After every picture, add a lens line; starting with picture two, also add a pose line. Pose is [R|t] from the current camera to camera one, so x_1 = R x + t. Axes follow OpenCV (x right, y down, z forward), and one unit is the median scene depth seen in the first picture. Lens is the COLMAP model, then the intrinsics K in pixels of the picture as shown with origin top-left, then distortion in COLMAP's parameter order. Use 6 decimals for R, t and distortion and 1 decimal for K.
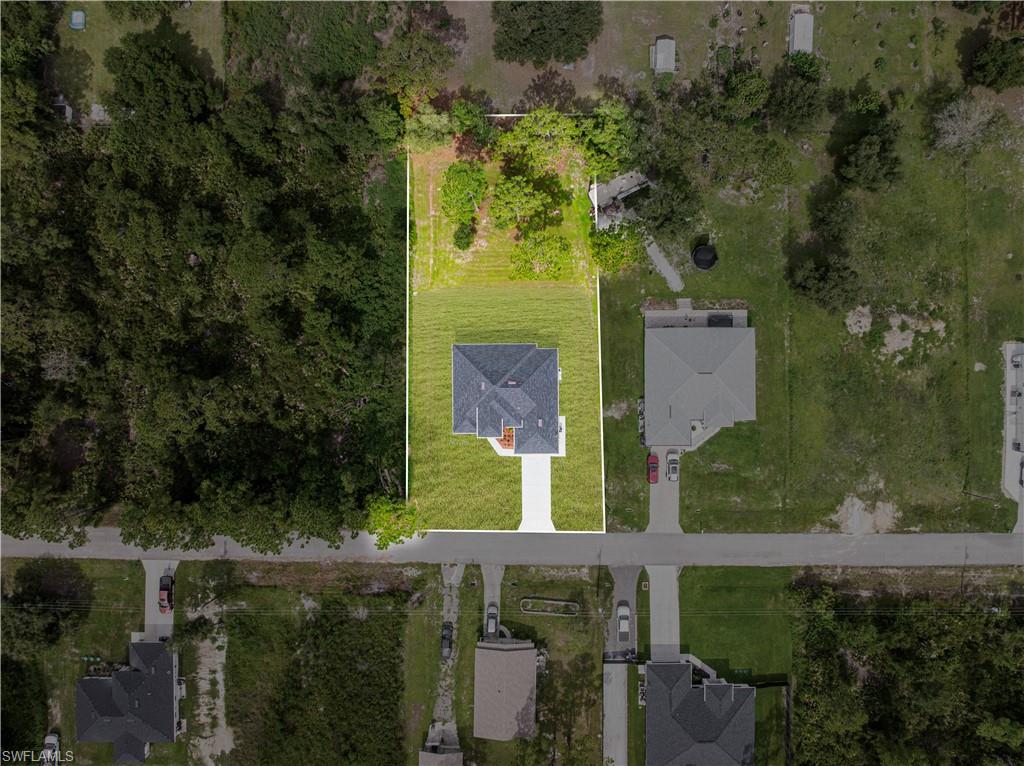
lens RADIAL K [[717.7, 0, 514.5], [0, 717.7, 379.2], [0, 0, 1]] dist [-0.036962, 0.004172]
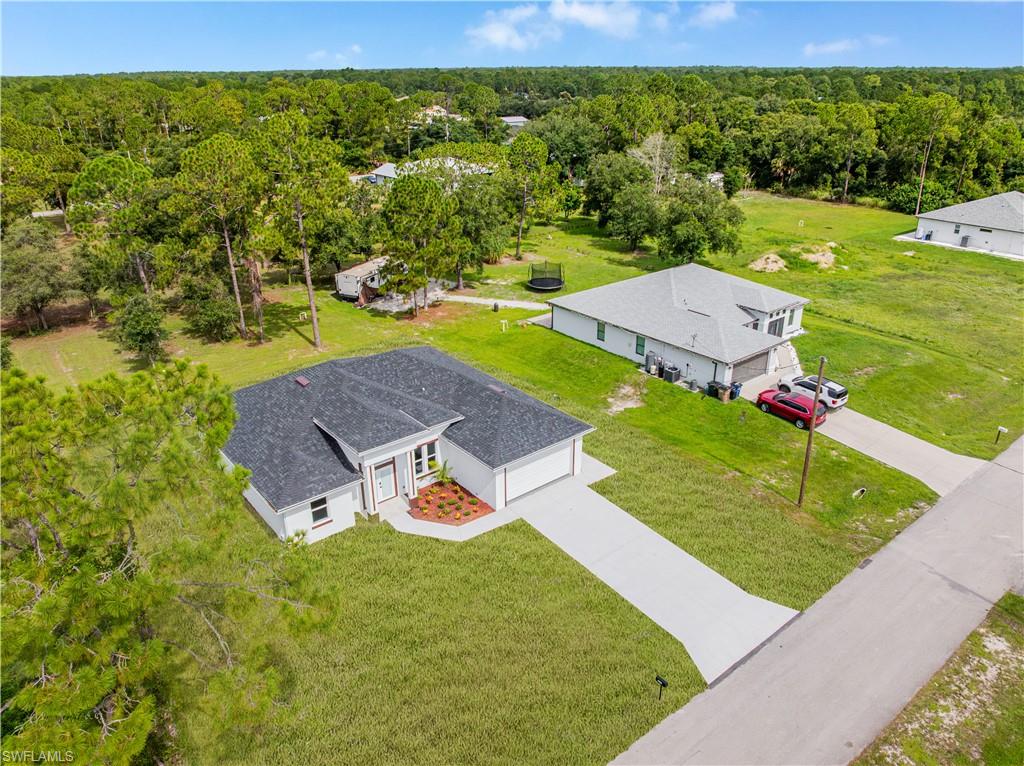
lens RADIAL K [[717.7, 0, 514.5], [0, 717.7, 379.2], [0, 0, 1]] dist [-0.036962, 0.004172]
pose [[0.779378, -0.254048, 0.572738, -0.155985], [0.626542, 0.321569, -0.709957, 0.309207], [-0.003812, 0.912169, 0.409795, 0.816632]]
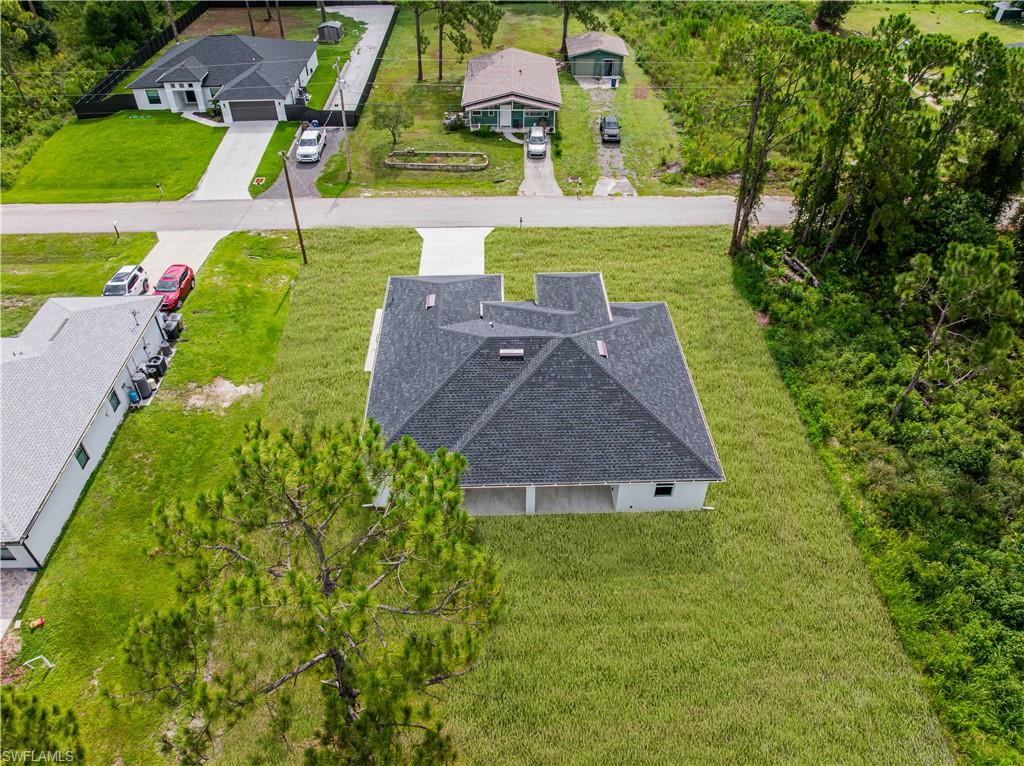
lens RADIAL K [[724.9, 0, 512.0], [0, 724.9, 383.0], [0, 0, 1]] dist [-0.037815, 0.001075]
pose [[-0.999727, 0.016572, -0.016464, 0.001789], [-0.023255, -0.639188, 0.768699, -0.237132], [0.002215, 0.768872, 0.639399, 0.769593]]
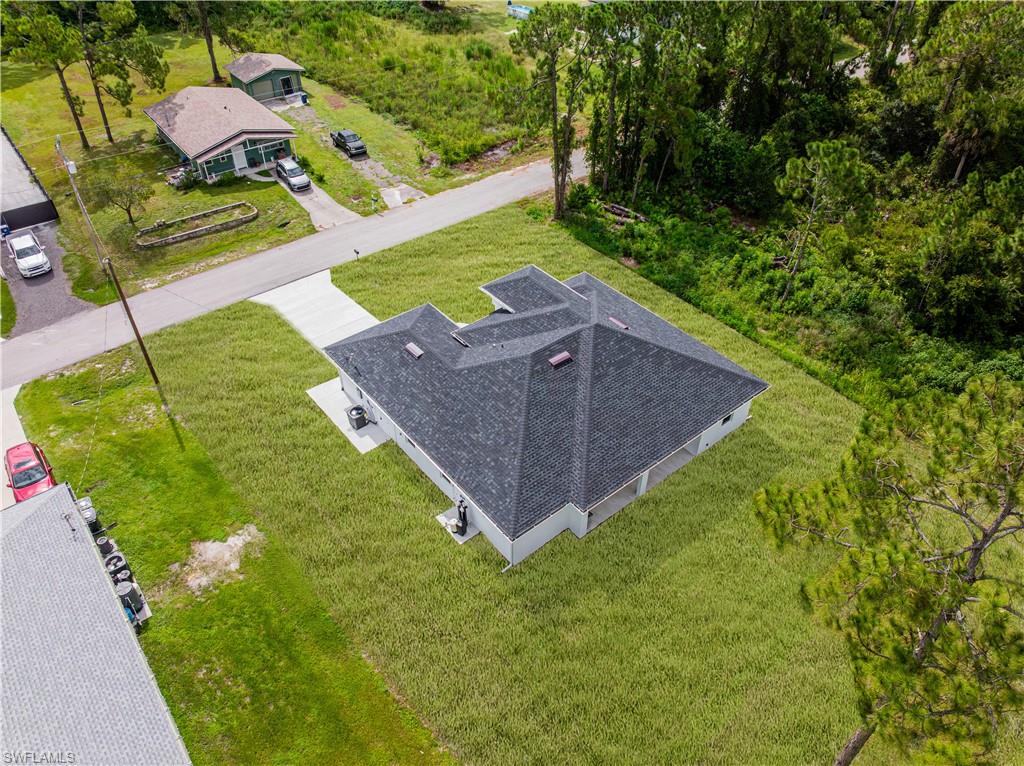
lens RADIAL K [[724.9, 0, 512.0], [0, 724.9, 383.0], [0, 0, 1]] dist [-0.037815, 0.001075]
pose [[-0.781803, 0.406530, -0.472776, 0.158727], [-0.623440, -0.497119, 0.603486, -0.170120], [0.010309, 0.766555, 0.642096, 0.768148]]
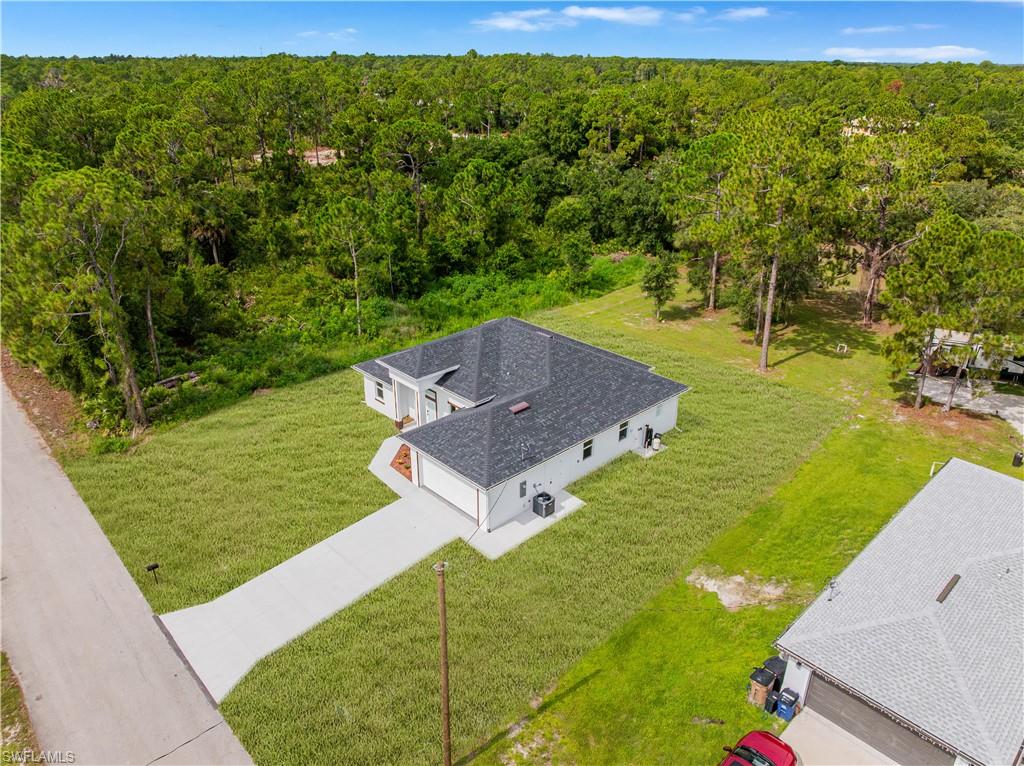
lens RADIAL K [[717.7, 0, 514.5], [0, 717.7, 379.2], [0, 0, 1]] dist [-0.036962, 0.004172]
pose [[0.684714, 0.304736, -0.662044, 0.242267], [-0.728795, 0.292444, -0.619140, 0.255280], [0.004937, 0.906428, 0.422331, 0.816001]]
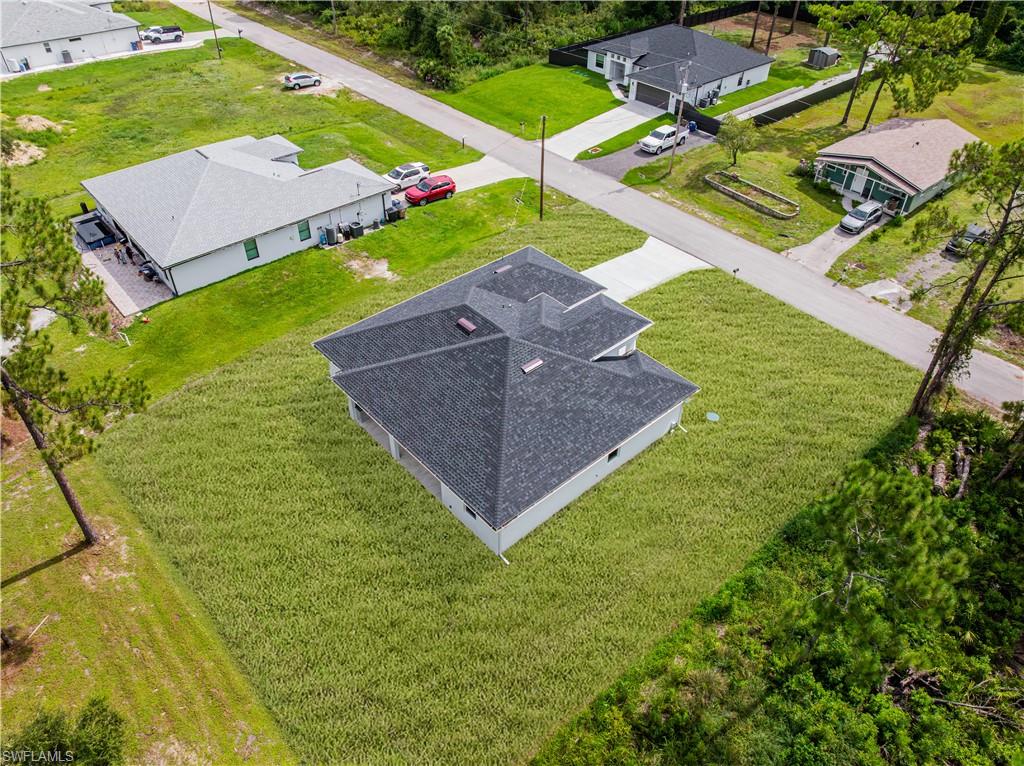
lens RADIAL K [[724.9, 0, 512.0], [0, 724.9, 383.0], [0, 0, 1]] dist [-0.037815, 0.001075]
pose [[-0.659793, -0.489851, 0.569841, -0.212222], [0.751064, -0.405657, 0.520908, -0.158515], [-0.024007, 0.771679, 0.635559, 0.769123]]
